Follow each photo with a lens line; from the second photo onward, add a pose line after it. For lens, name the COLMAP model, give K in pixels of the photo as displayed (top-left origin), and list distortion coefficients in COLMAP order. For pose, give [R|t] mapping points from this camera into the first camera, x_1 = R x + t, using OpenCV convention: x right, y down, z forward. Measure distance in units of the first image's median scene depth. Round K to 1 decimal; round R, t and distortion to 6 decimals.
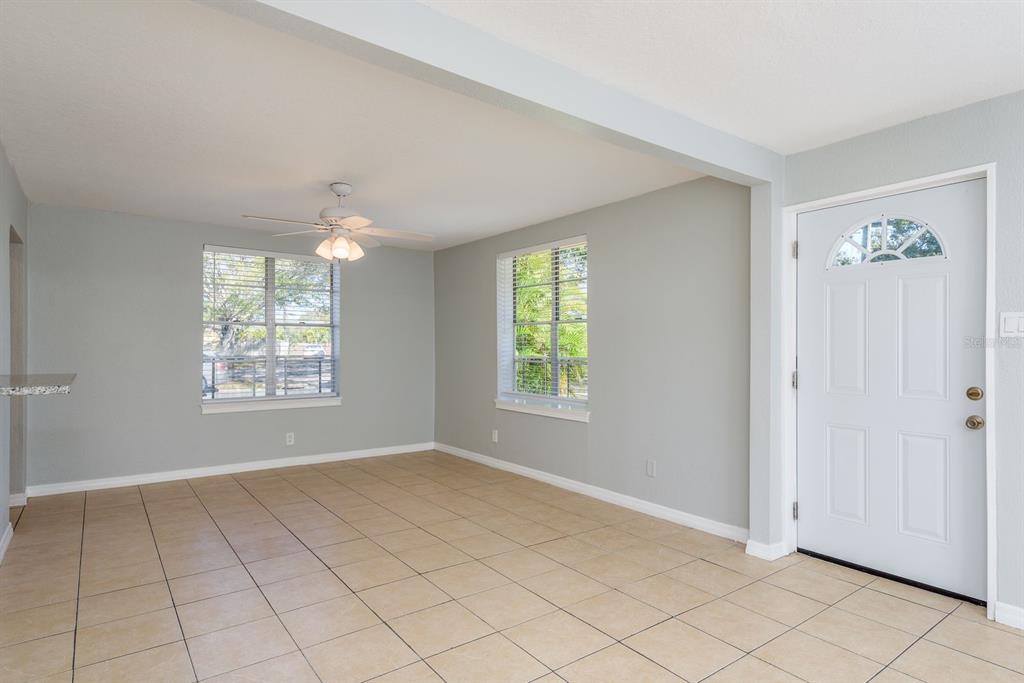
lens RADIAL K [[530.1, 0, 511.7], [0, 530.1, 350.3], [0, 0, 1]] dist [0.000641, 0.000127]
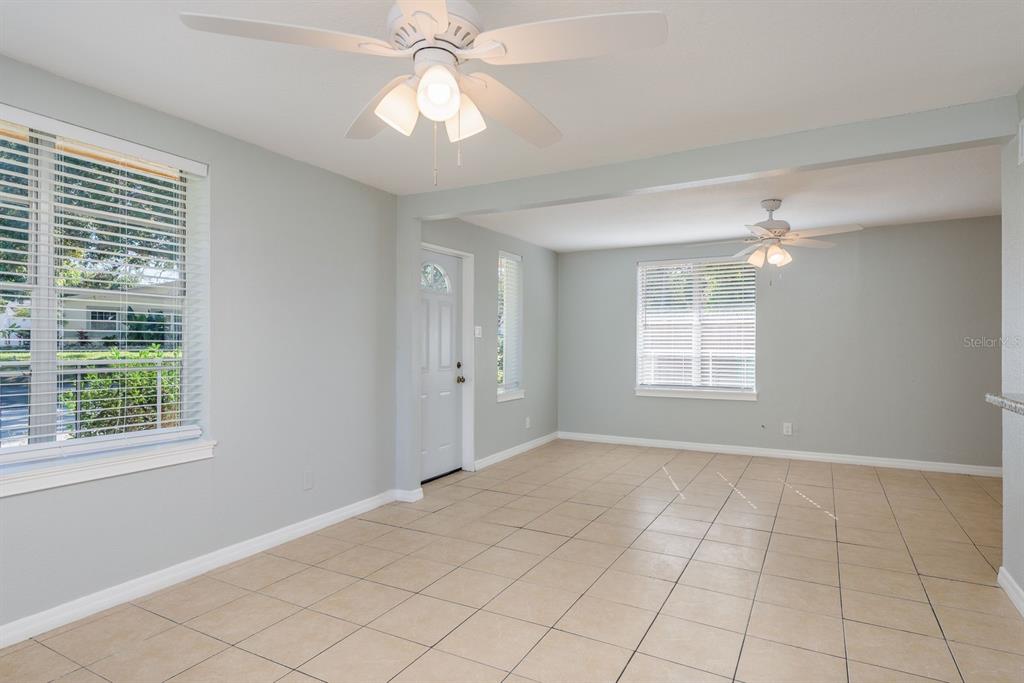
lens RADIAL K [[530.1, 0, 511.7], [0, 530.1, 350.3], [0, 0, 1]] dist [0.000641, 0.000127]
pose [[-0.418238, 0.003857, 0.908329, -0.723538], [0.006141, 0.999980, -0.001419, 0.021310], [-0.908317, 0.004984, -0.418254, 1.174883]]
